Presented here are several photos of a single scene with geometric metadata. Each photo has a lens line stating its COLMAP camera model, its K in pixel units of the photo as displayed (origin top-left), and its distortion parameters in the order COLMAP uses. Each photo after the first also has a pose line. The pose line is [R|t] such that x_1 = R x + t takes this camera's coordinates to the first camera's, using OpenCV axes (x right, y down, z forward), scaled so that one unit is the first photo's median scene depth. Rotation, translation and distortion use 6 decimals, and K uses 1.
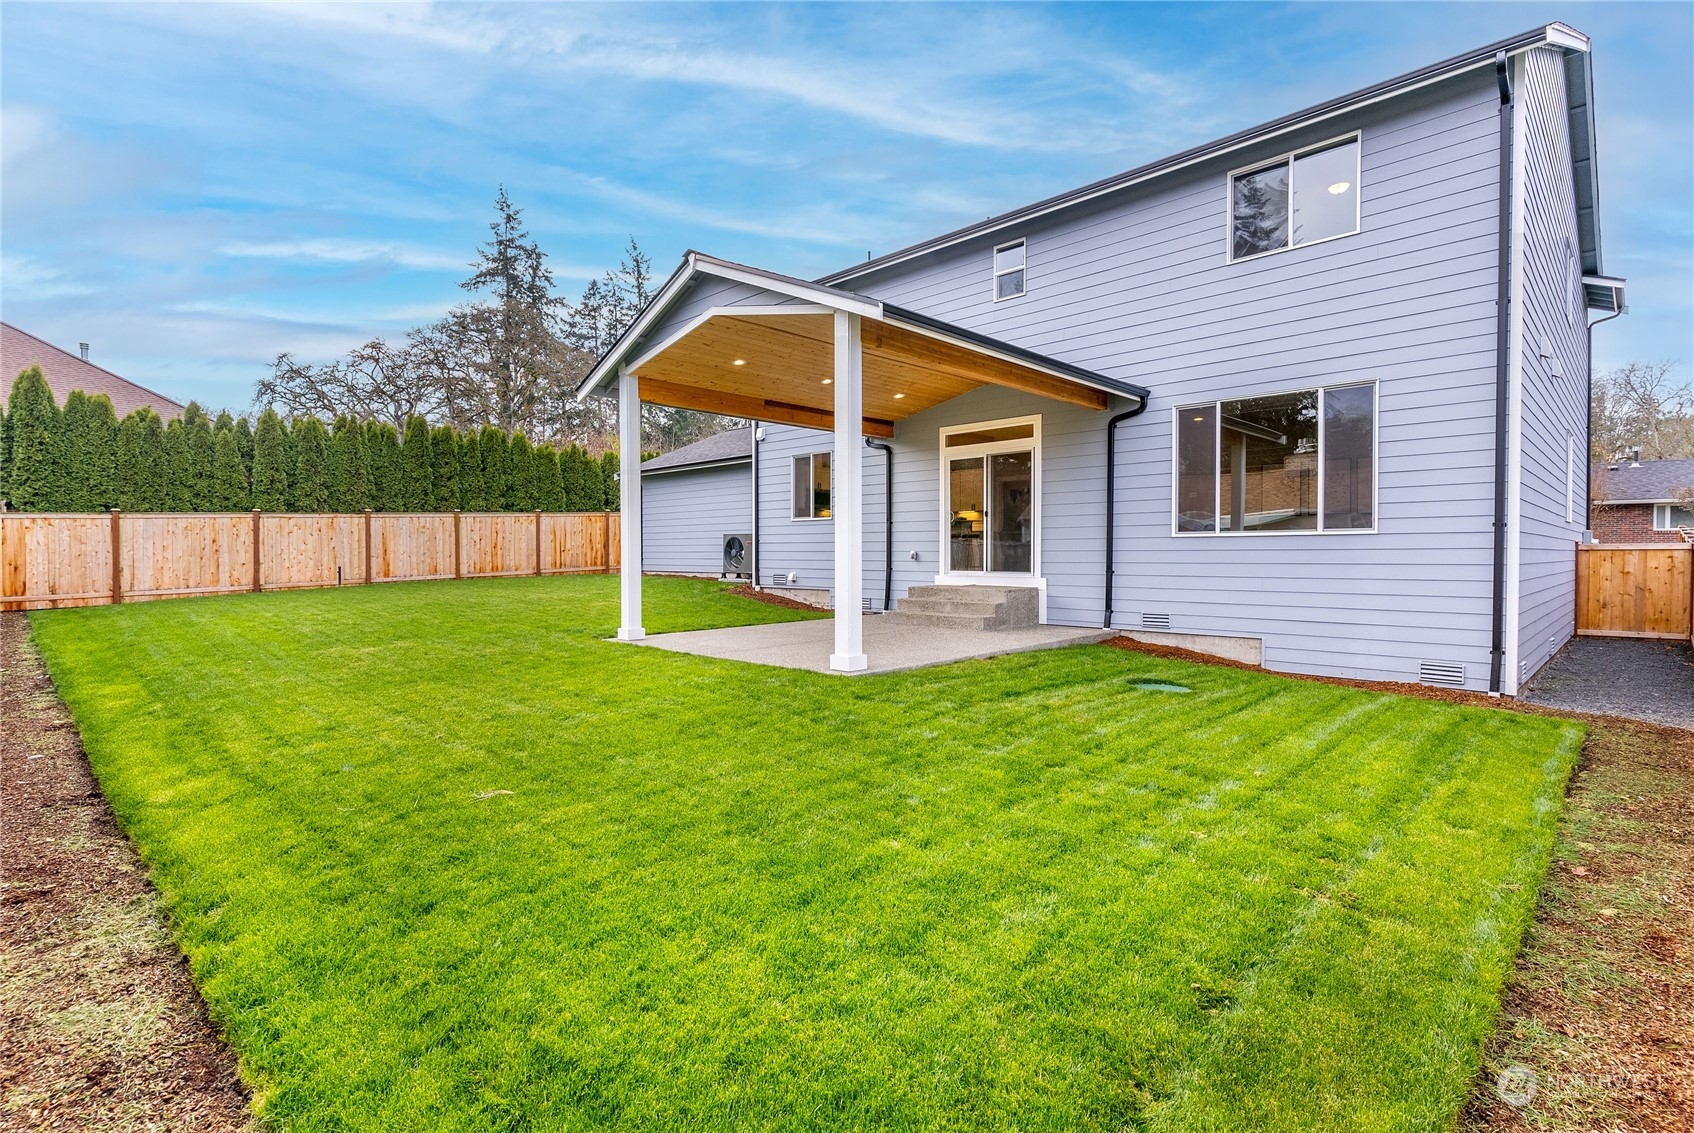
lens RADIAL K [[820.6, 0, 847.0], [0, 820.6, 566.5], [0, 0, 1]] dist [0.000357, 0.000031]
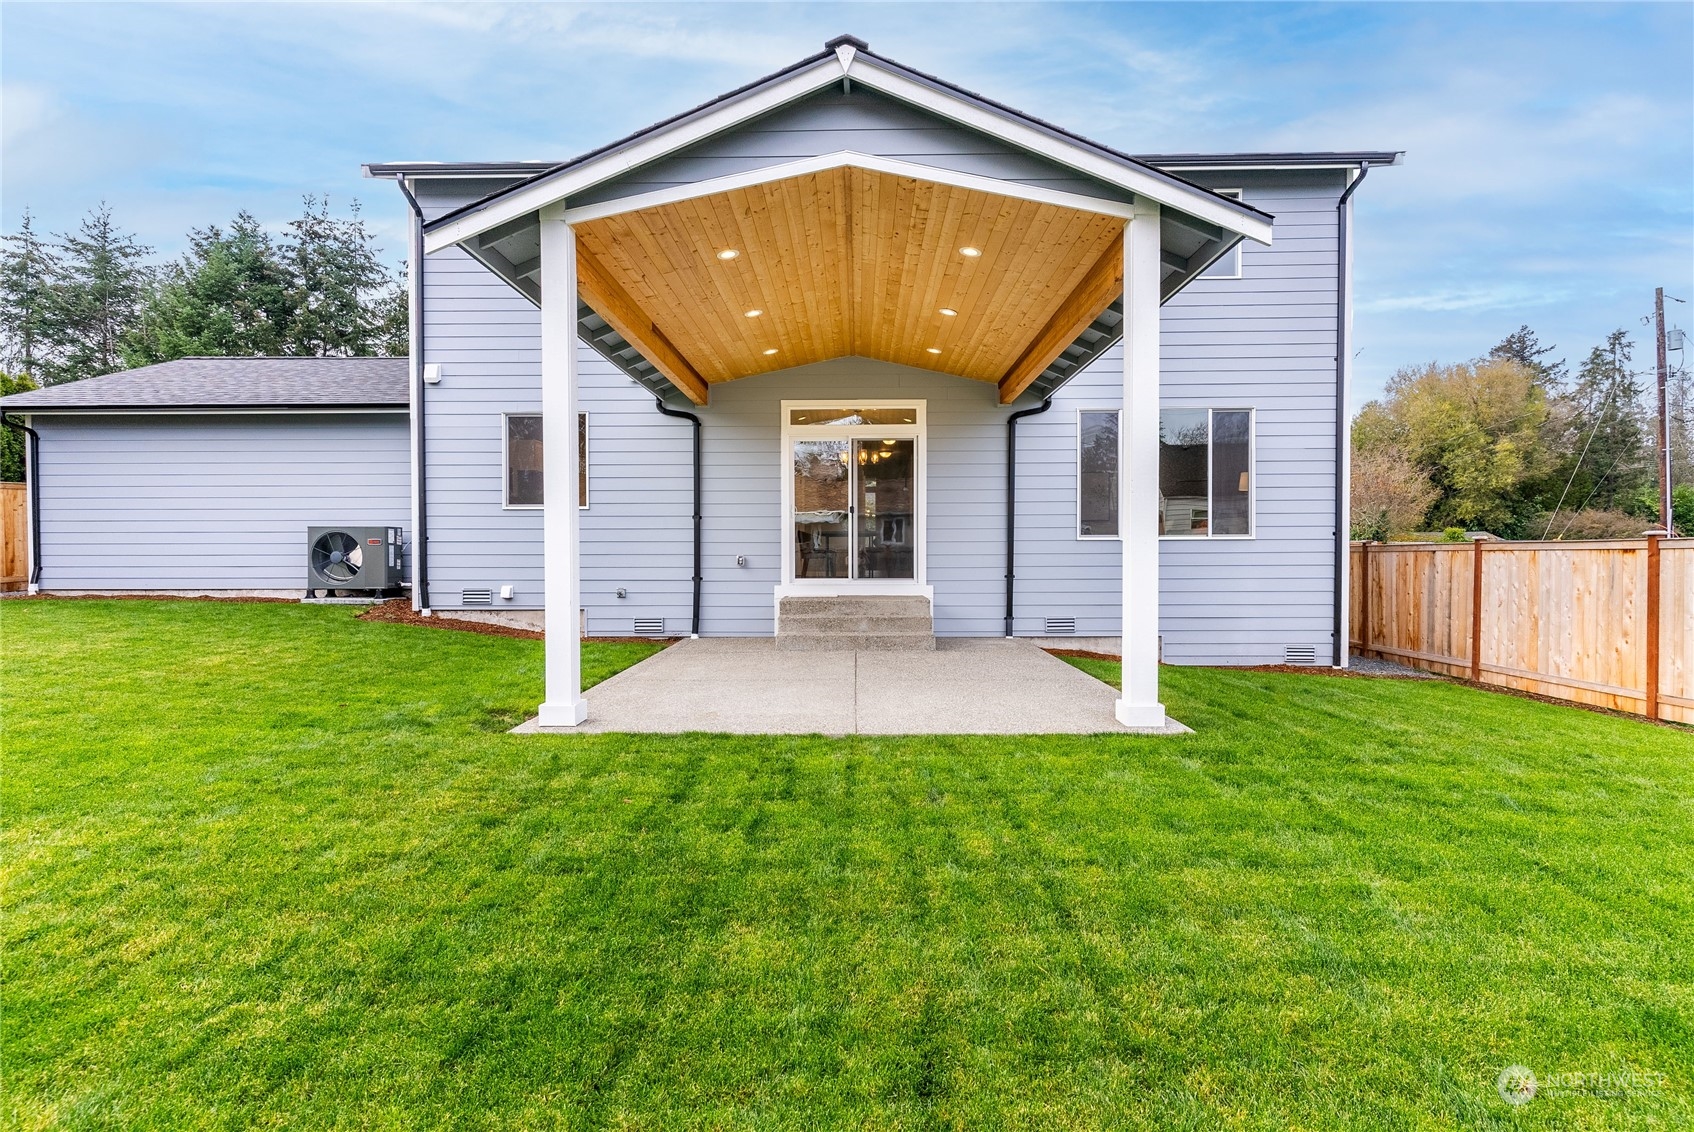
lens RADIAL K [[814.7, 0, 847.0], [0, 814.7, 566.0], [0, 0, 1]] dist [-0.002412, -0.000608]
pose [[0.720977, -0.012029, 0.692855, -0.403808], [0.013244, 0.999906, 0.003579, -0.009854], [-0.692832, 0.006596, 0.721068, 0.399881]]
